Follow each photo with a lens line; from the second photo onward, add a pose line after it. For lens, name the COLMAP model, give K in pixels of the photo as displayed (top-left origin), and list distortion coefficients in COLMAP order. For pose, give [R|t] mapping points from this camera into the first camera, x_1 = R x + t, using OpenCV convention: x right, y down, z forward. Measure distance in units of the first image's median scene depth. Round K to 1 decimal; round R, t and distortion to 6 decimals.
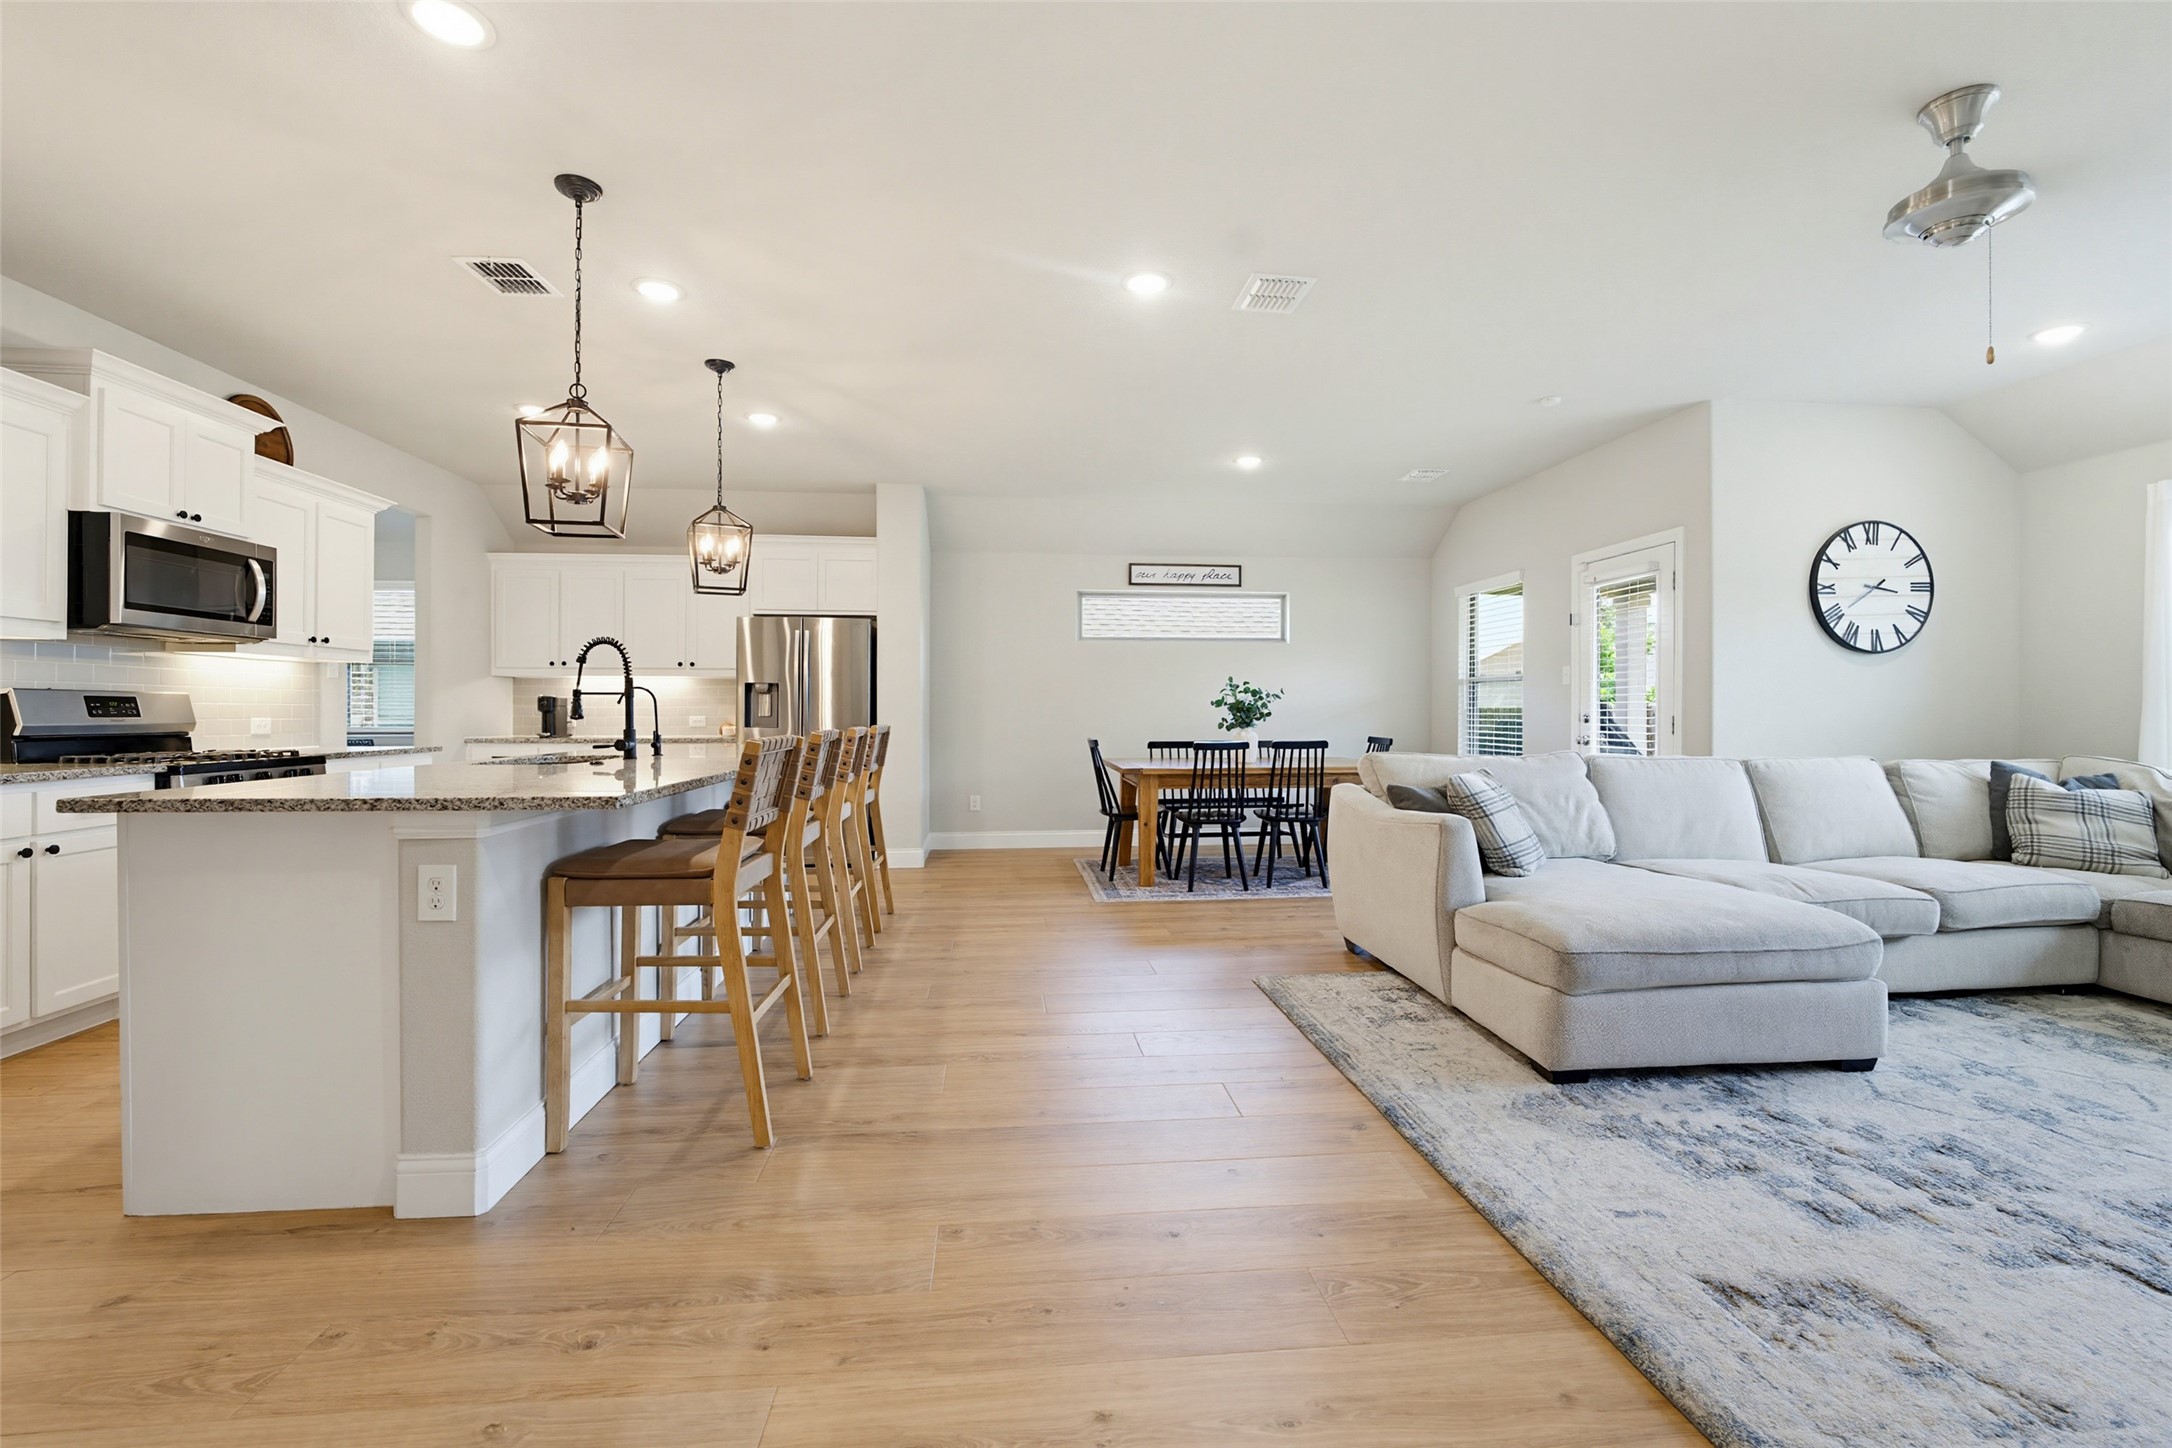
lens RADIAL K [[910.7, 0, 1086.5], [0, 910.7, 712.2], [0, 0, 1]] dist [-0.009403, -0.000600]
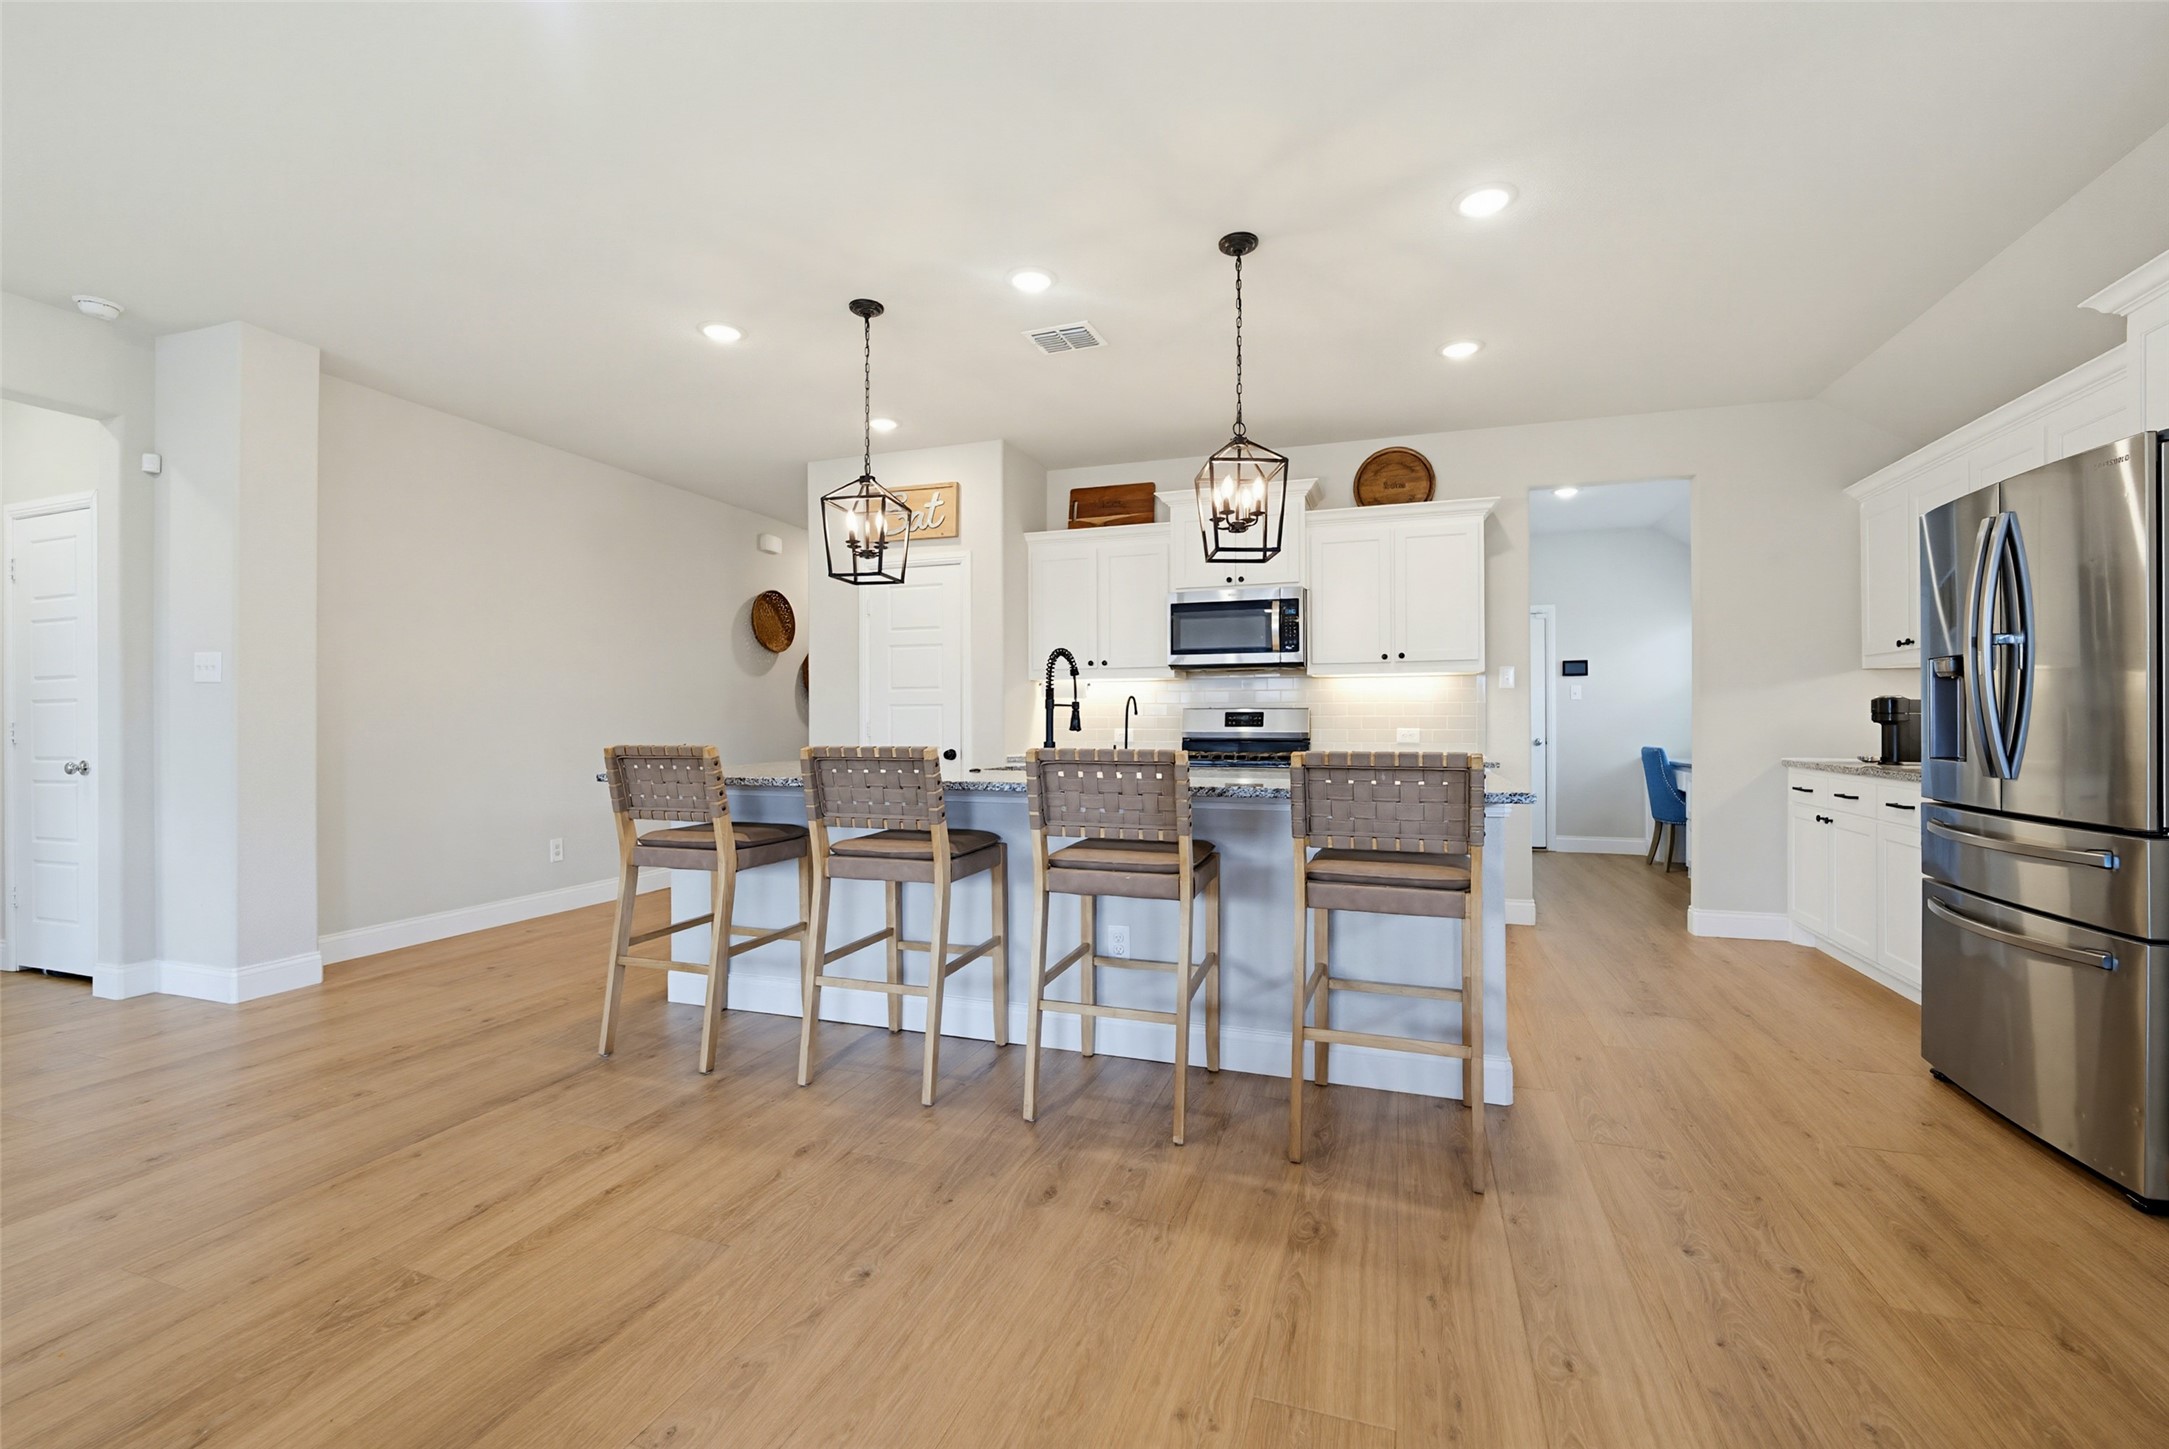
lens RADIAL K [[909.4, 0, 1085.0], [0, 909.4, 712.7], [0, 0, 1]] dist [-0.009403, -0.000600]
pose [[-0.422227, -0.010162, -0.906433, 0.313884], [-0.000778, 0.999941, -0.010848, -0.000952], [0.906490, -0.003875, -0.422210, 1.256400]]
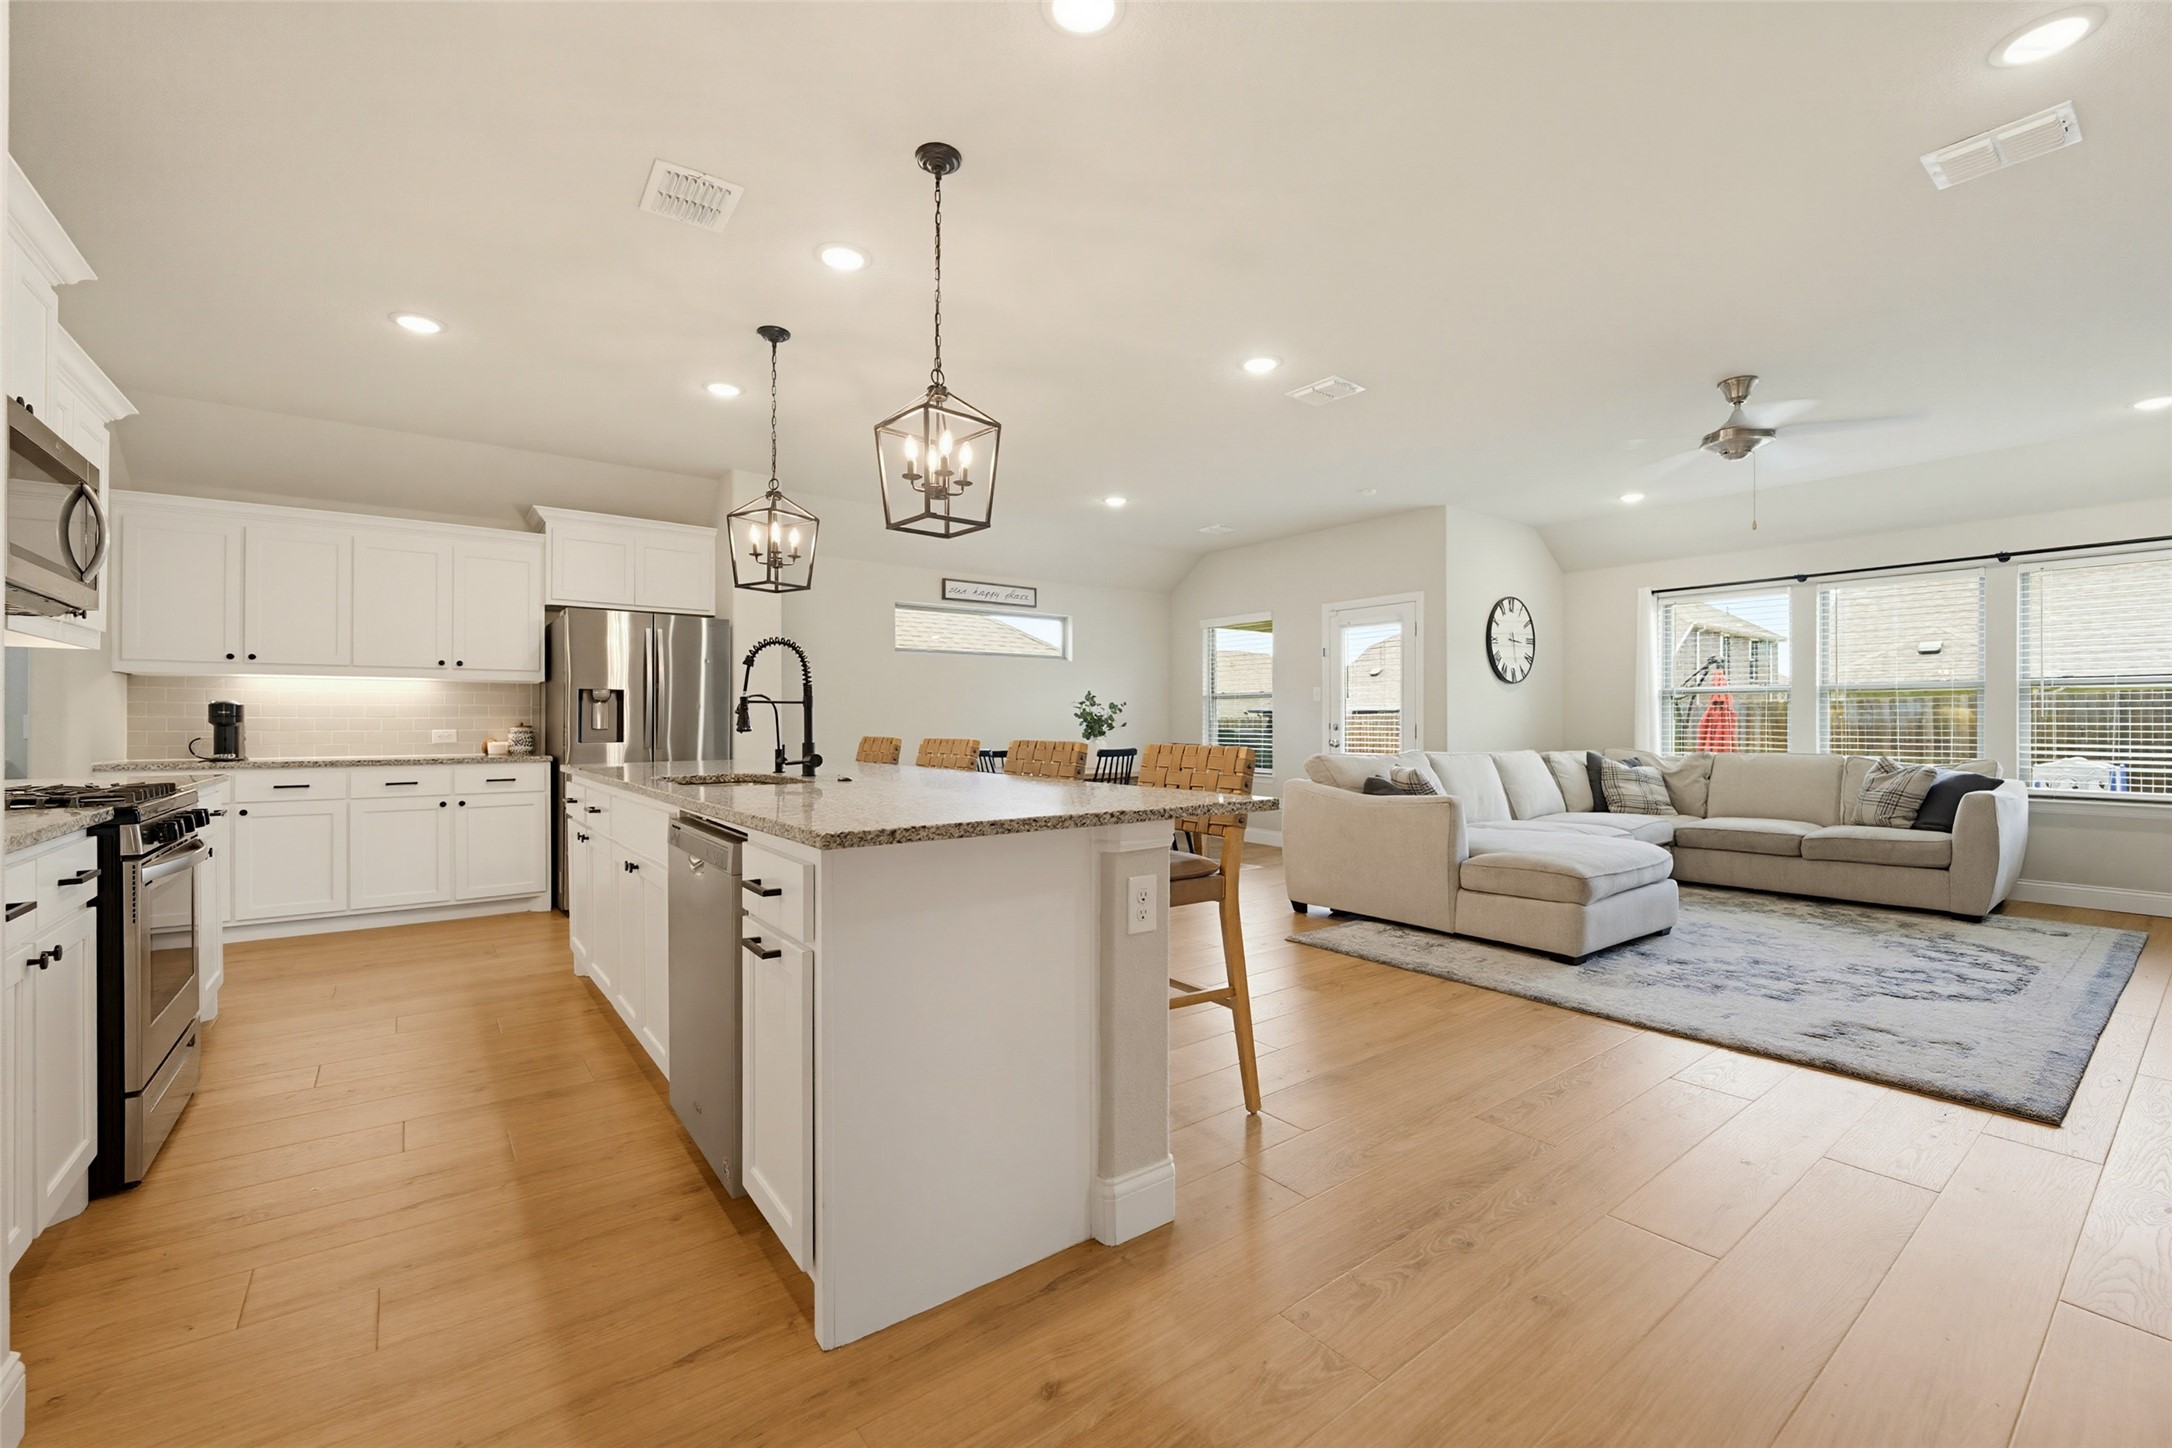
lens RADIAL K [[897.6, 0, 1091.0], [0, 897.6, 721.3], [0, 0, 1]] dist [-0.007754, 0.000237]
pose [[0.851296, -0.001102, 0.524684, -0.632492], [0.002565, 0.999995, -0.002062, 0.000565], [-0.524679, 0.003101, 0.851294, 0.095898]]
